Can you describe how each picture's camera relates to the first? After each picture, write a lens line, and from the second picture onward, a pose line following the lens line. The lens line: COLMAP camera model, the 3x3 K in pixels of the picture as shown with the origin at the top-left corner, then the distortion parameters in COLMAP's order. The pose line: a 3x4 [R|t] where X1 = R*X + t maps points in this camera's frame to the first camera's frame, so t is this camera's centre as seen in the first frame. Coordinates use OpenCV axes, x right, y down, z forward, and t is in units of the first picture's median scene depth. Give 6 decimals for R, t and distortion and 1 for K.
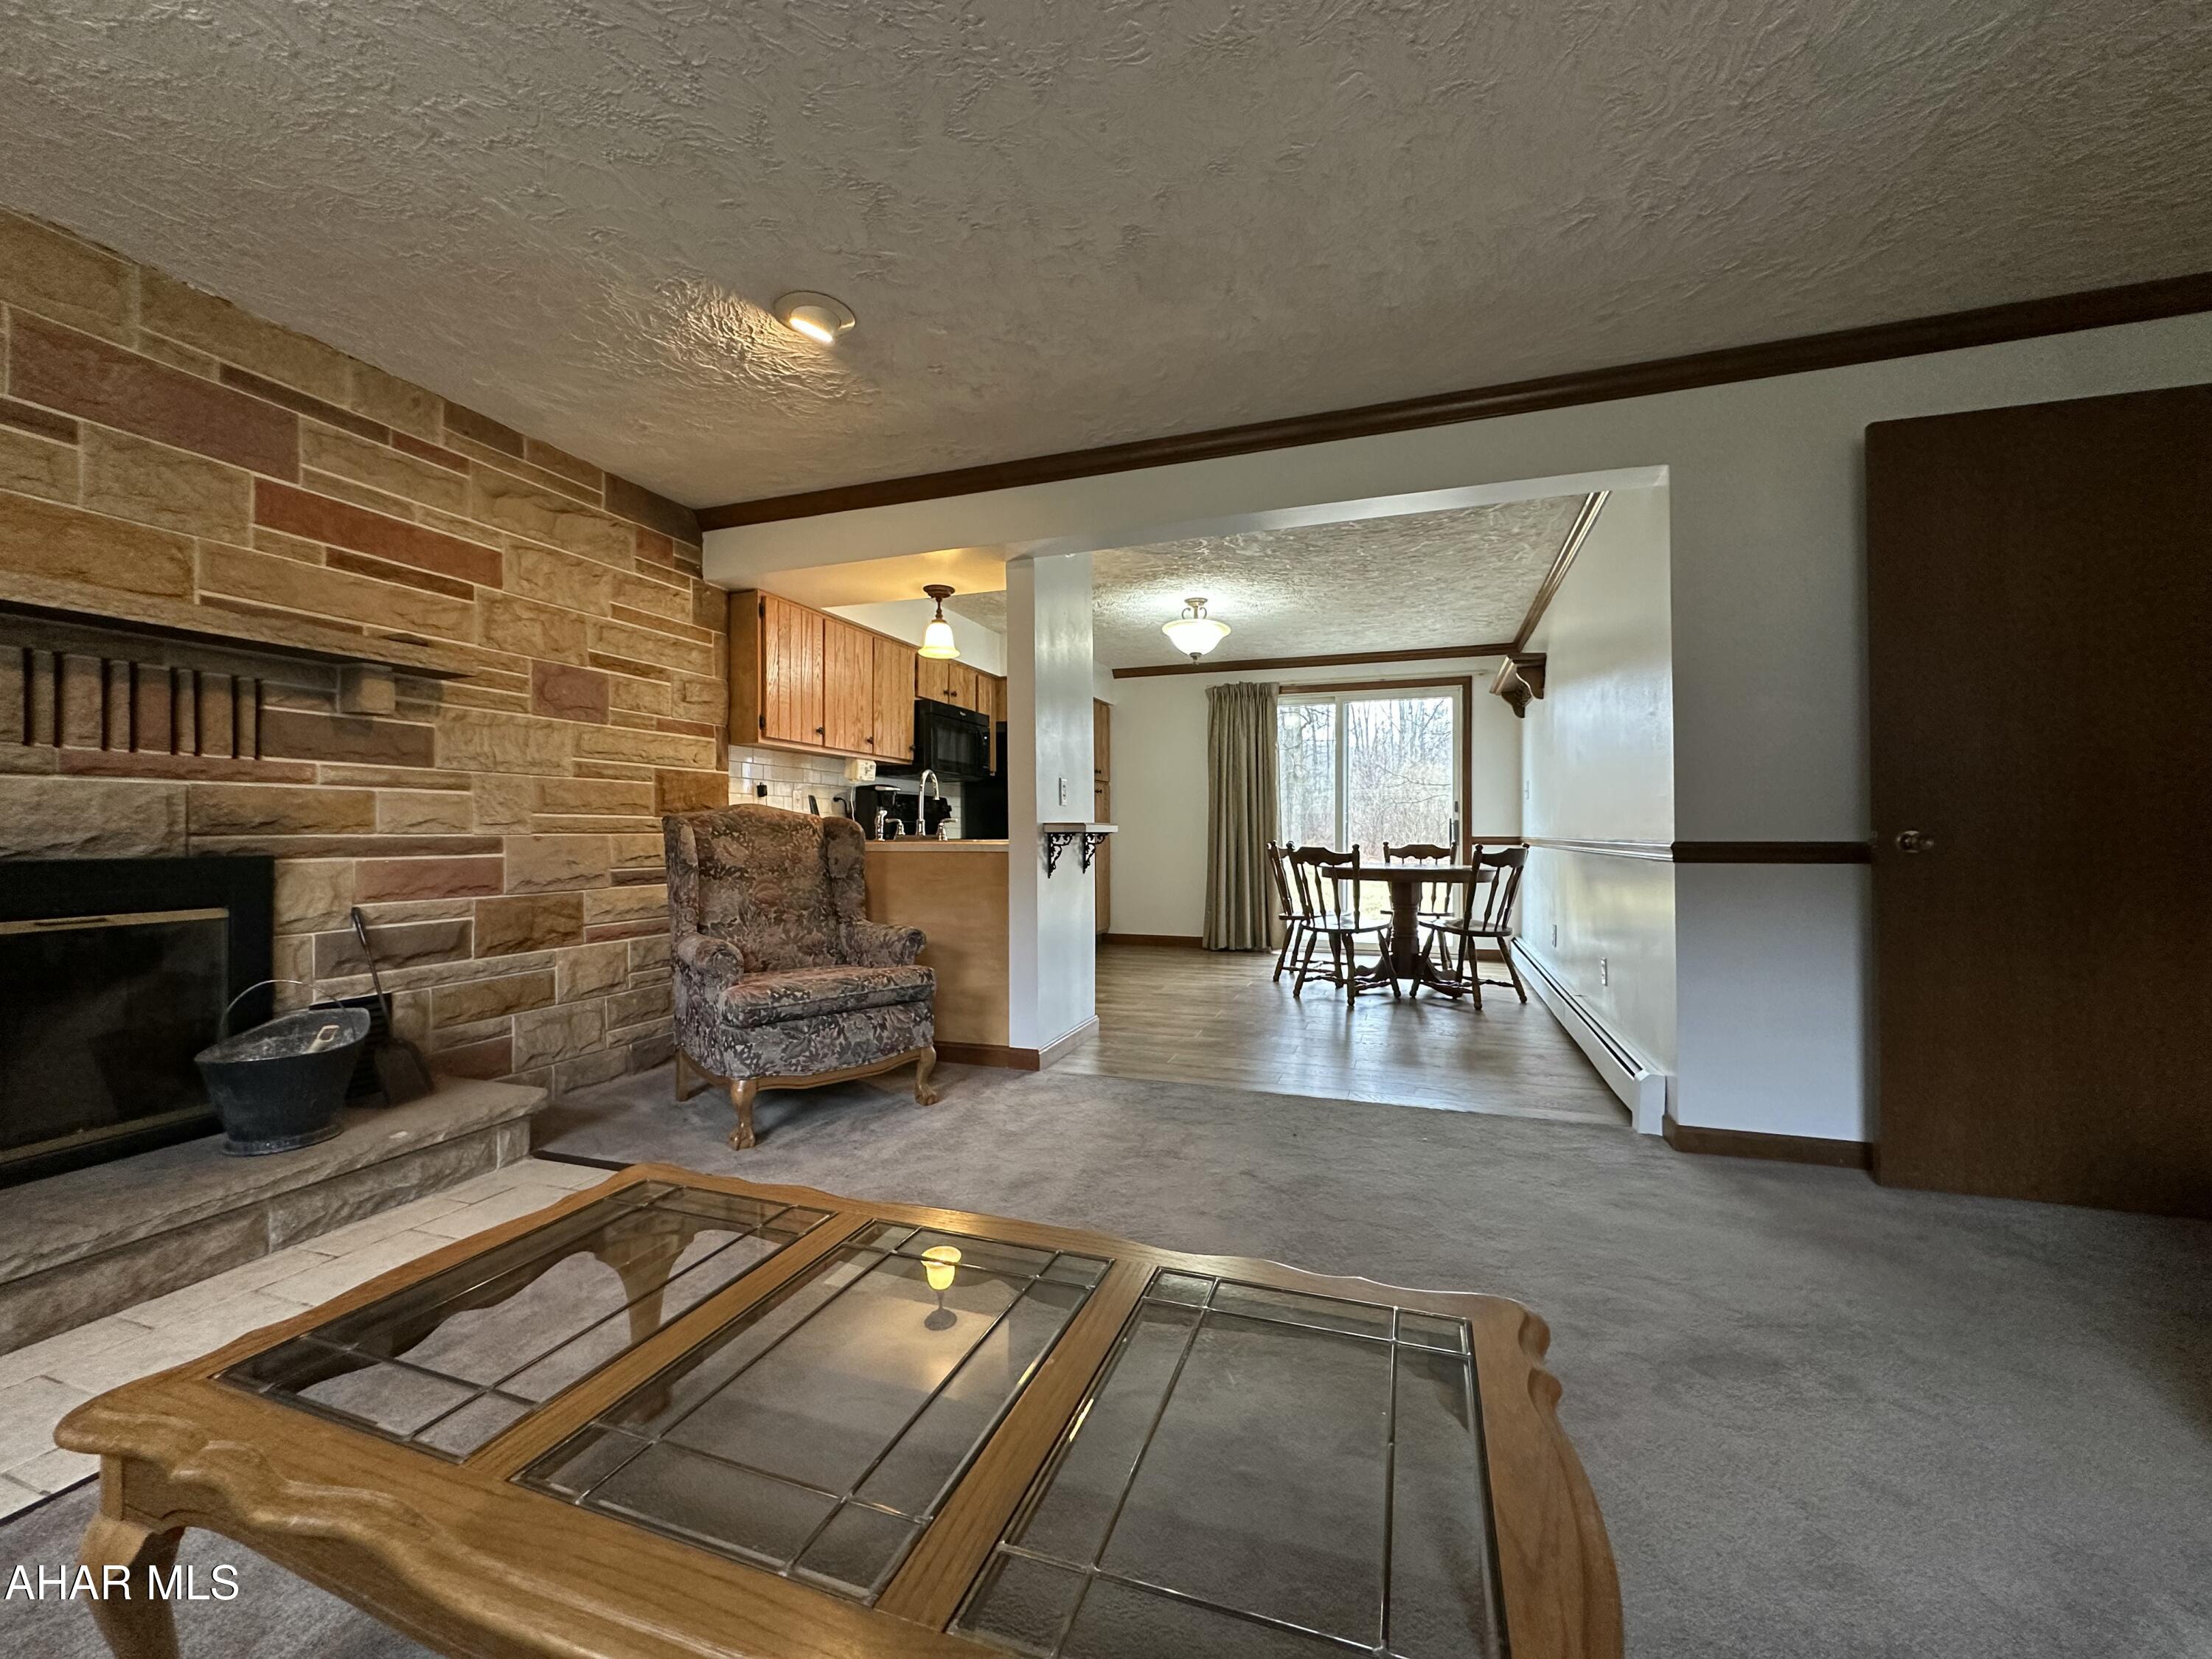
lens RADIAL K [[879.8, 0, 1106.0], [0, 879.8, 829.5], [0, 0, 1]] dist [-0.003672, -0.000331]
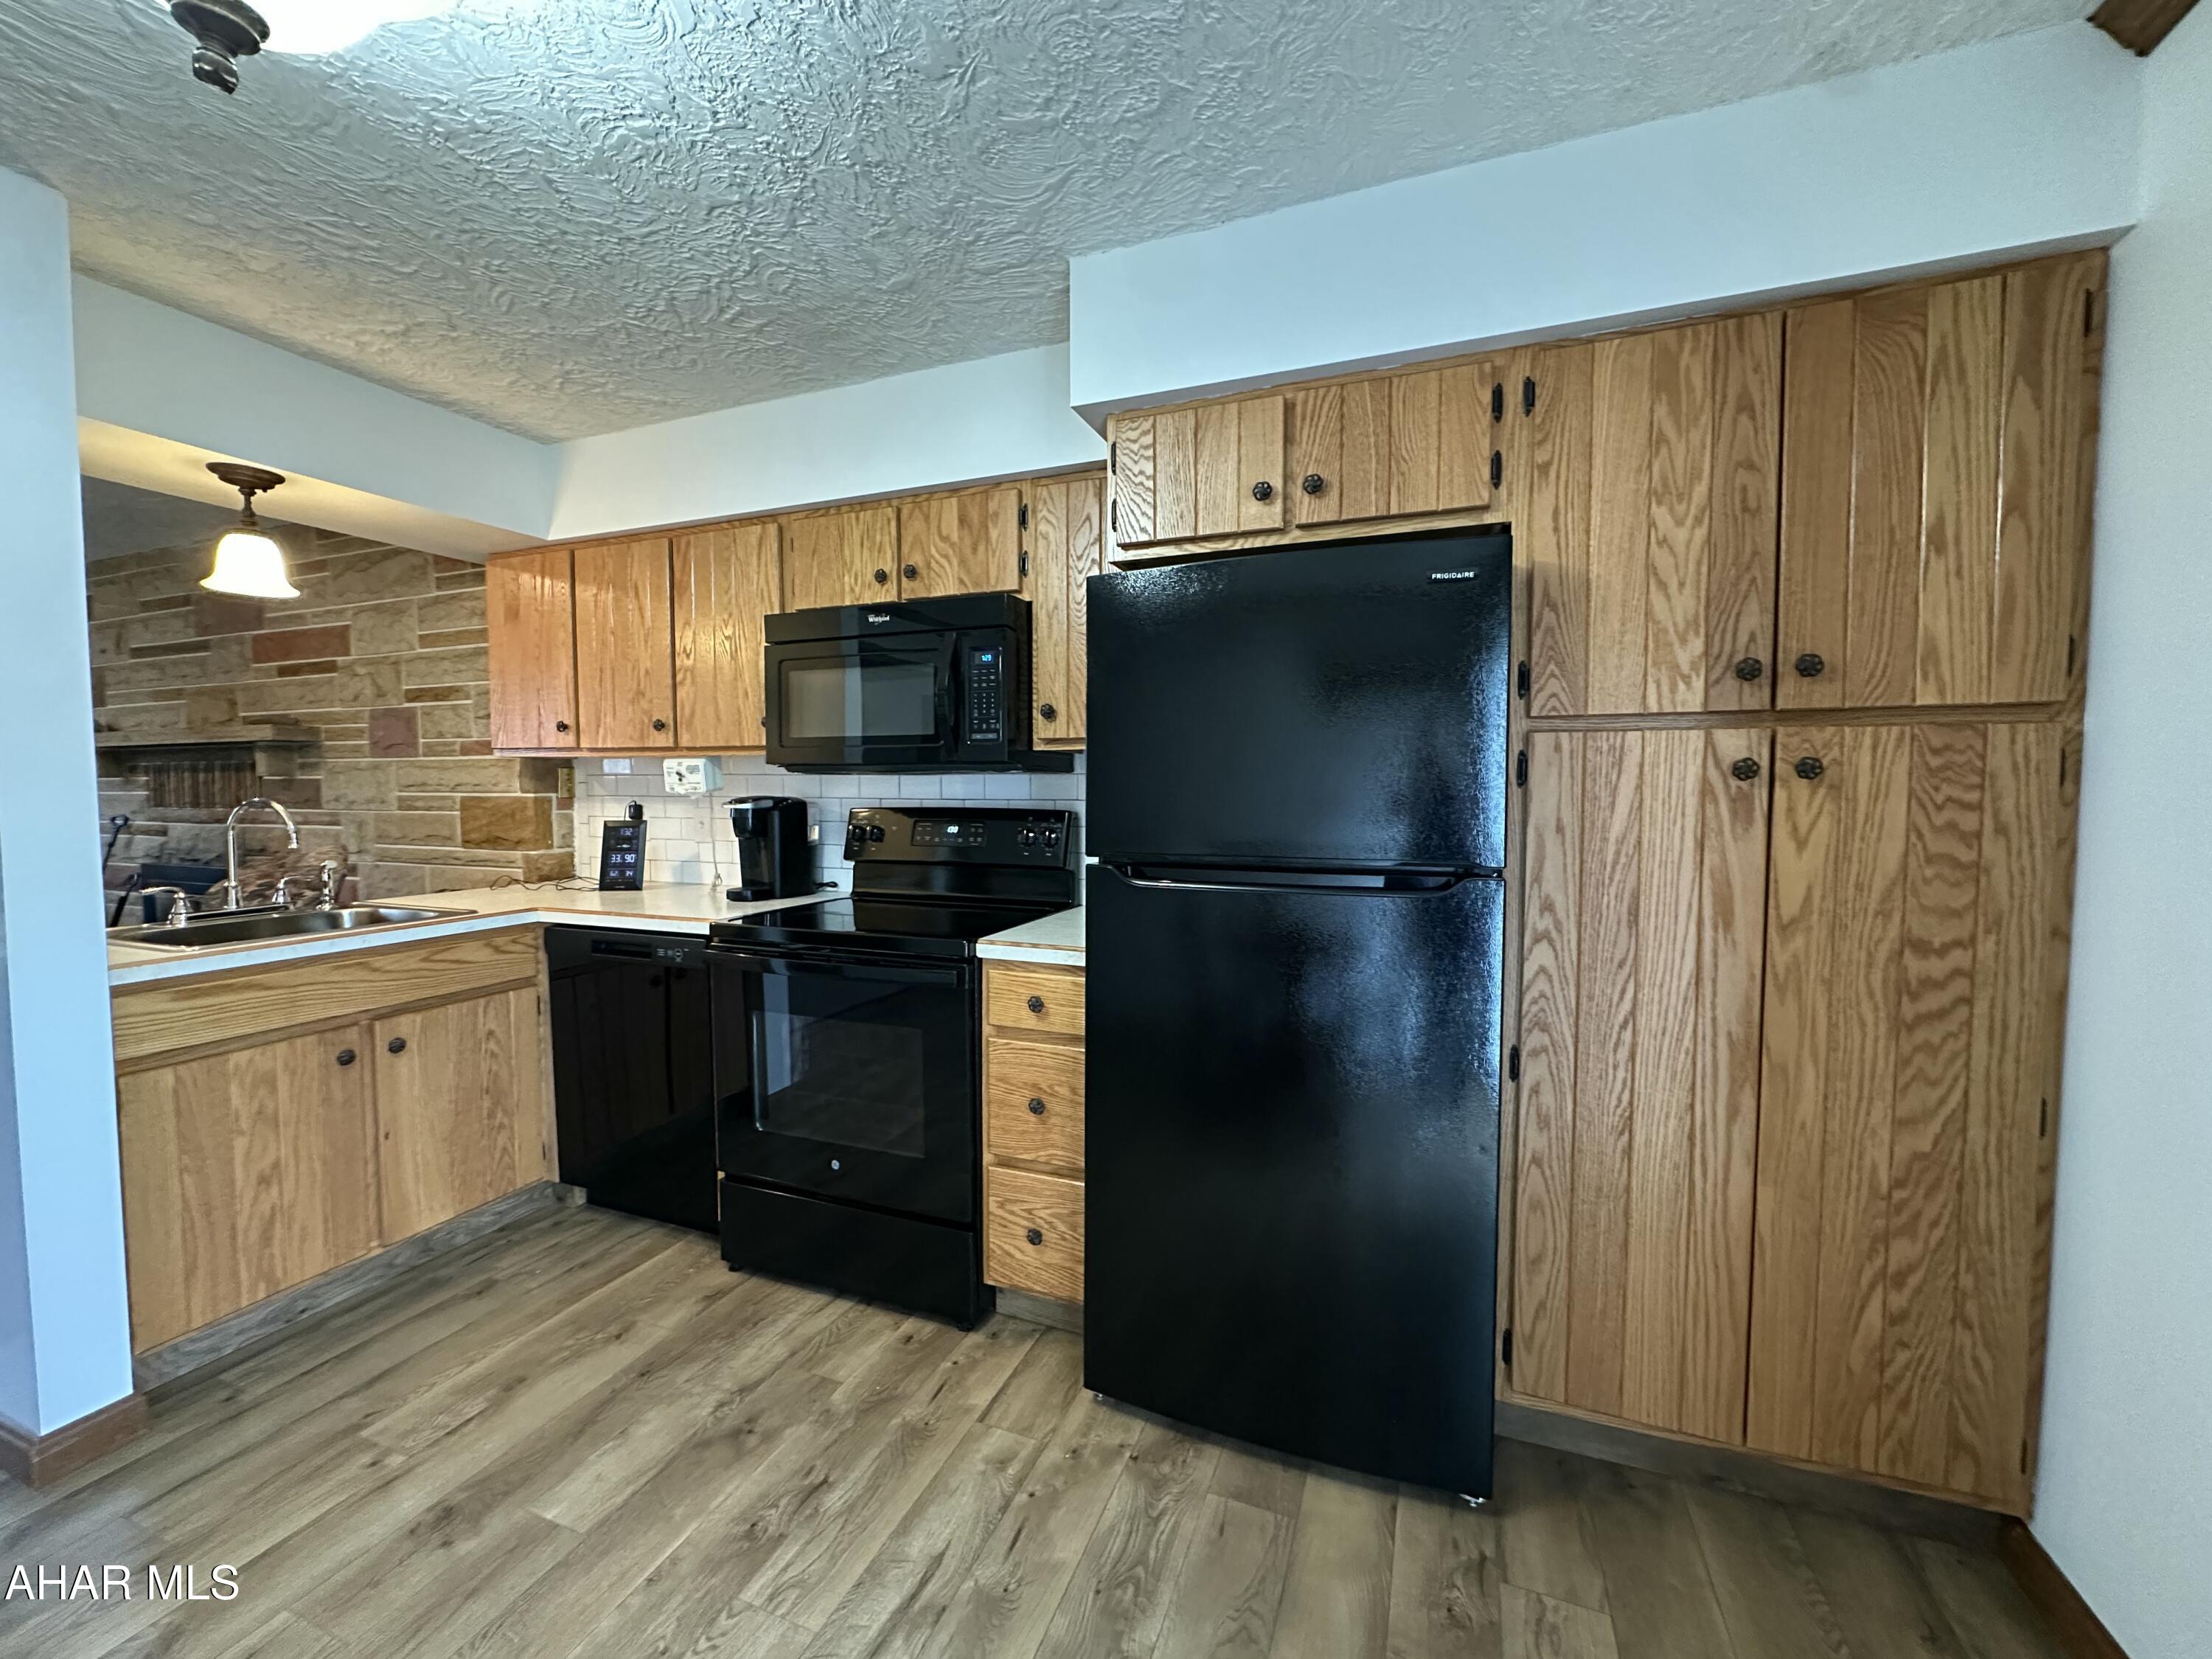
lens RADIAL K [[879.8, 0, 1106.0], [0, 879.8, 829.5], [0, 0, 1]] dist [-0.003672, -0.000331]
pose [[-0.037184, 0.057082, -0.997677, 0.269291], [0.005522, 0.998364, 0.056915, -0.057821], [0.999293, -0.003393, -0.037439, 1.185166]]
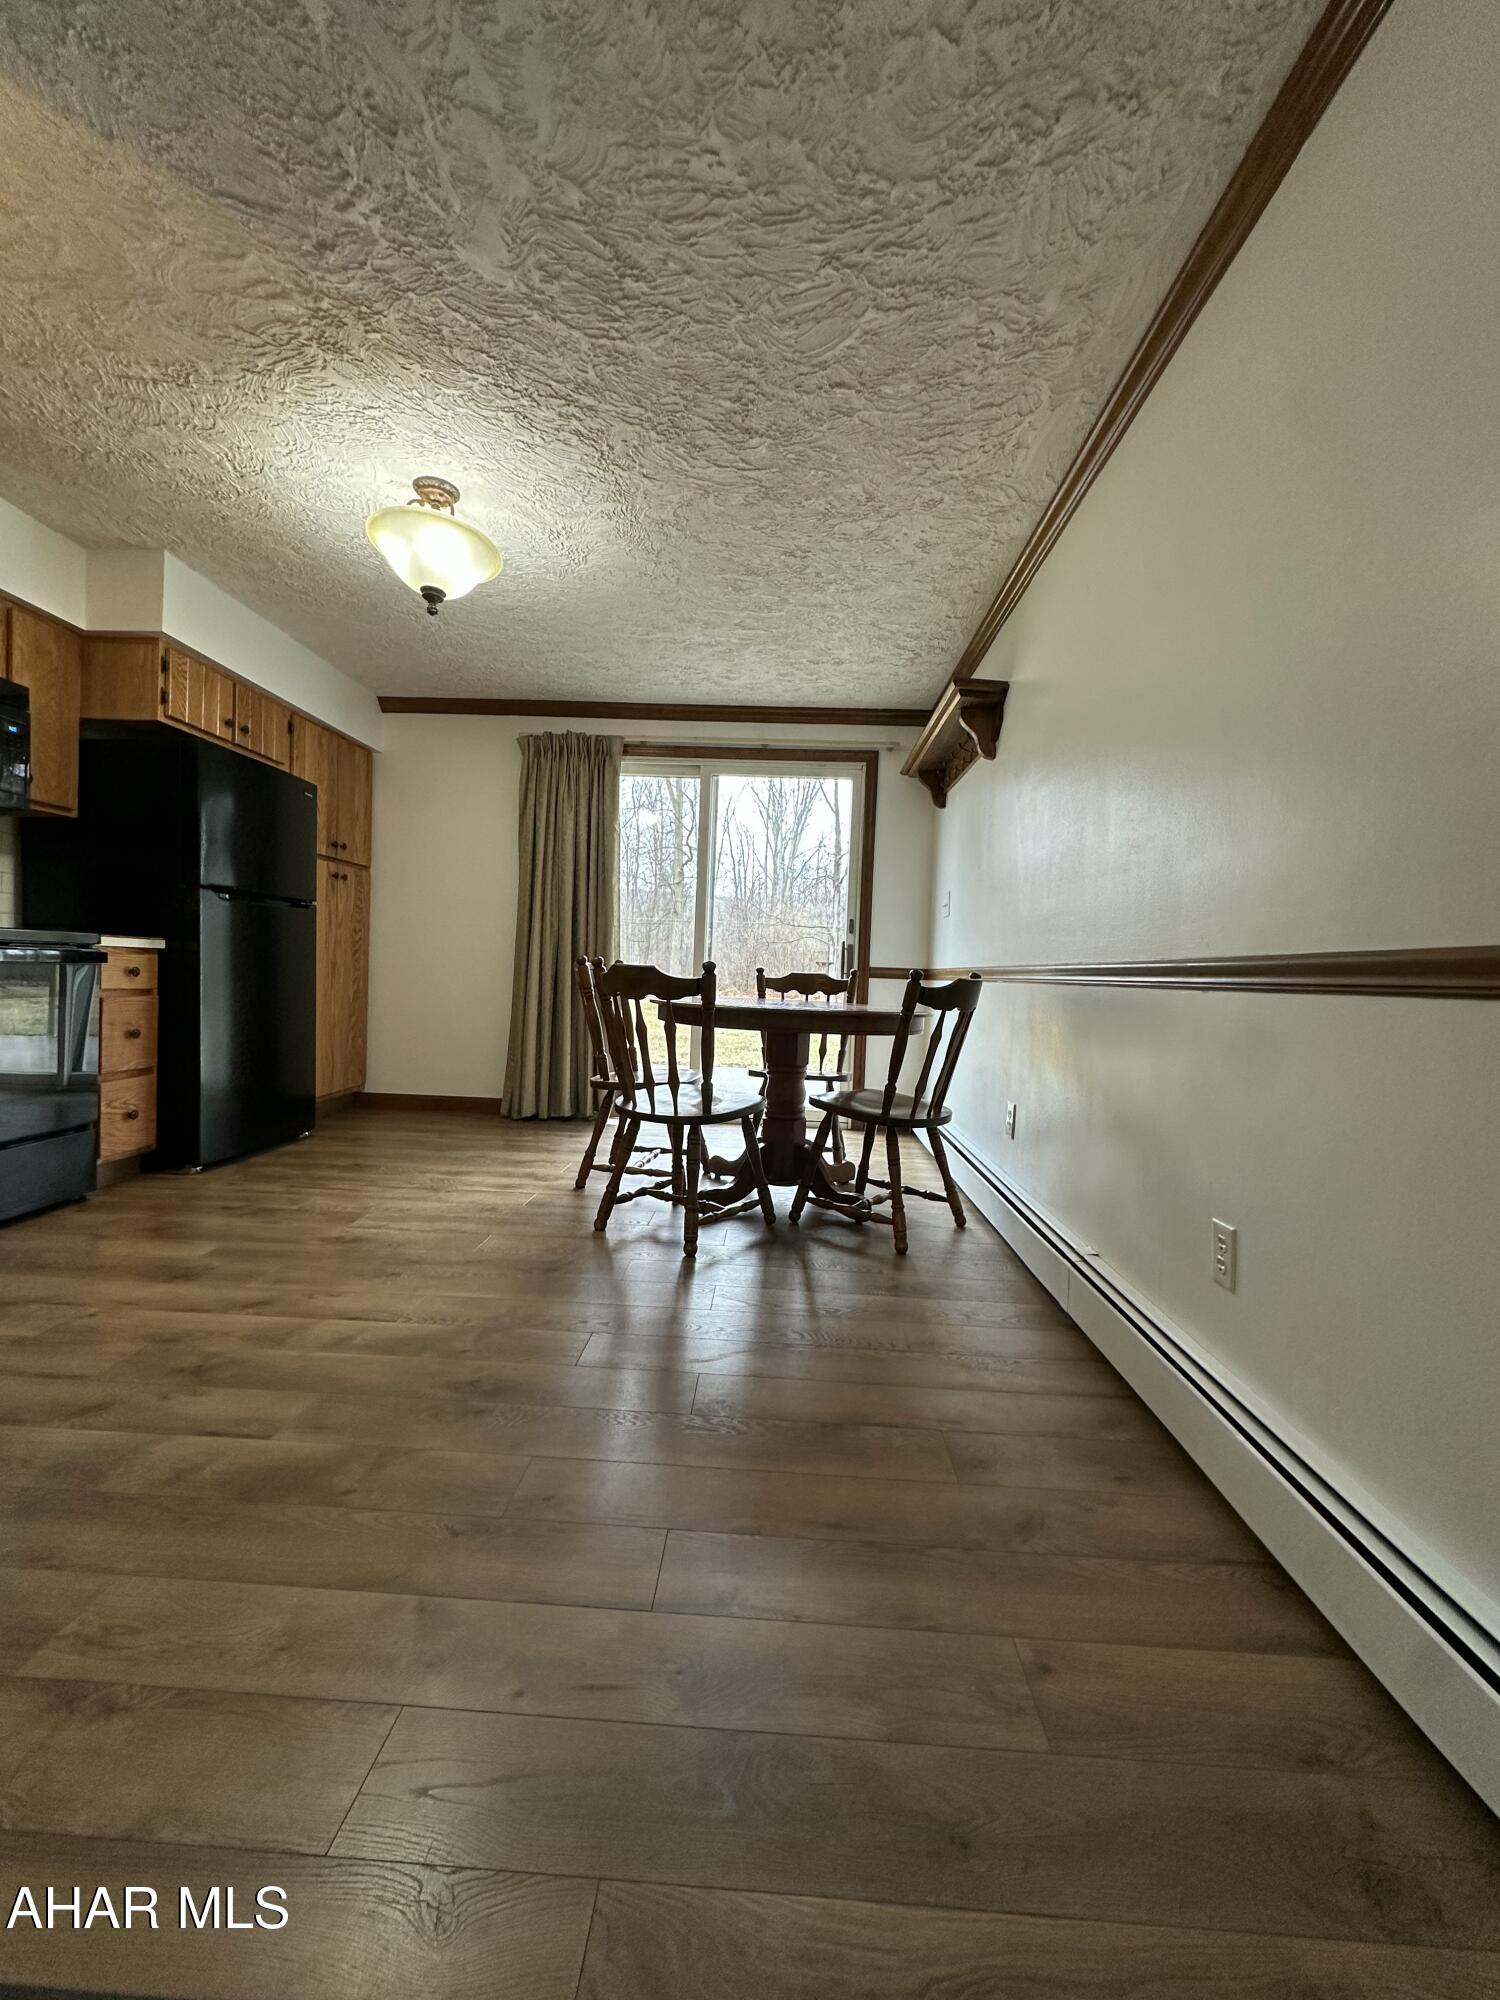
lens RADIAL K [[795.4, 0, 750.0], [0, 795.4, 1000.0], [0, 0, 1]] dist [-0.003672, -0.000331]
pose [[0.955033, 0.026368, 0.295324, 0.152389], [-0.038890, 0.998573, 0.036607, 0.019486], [-0.293938, -0.046446, 0.954696, 0.485623]]
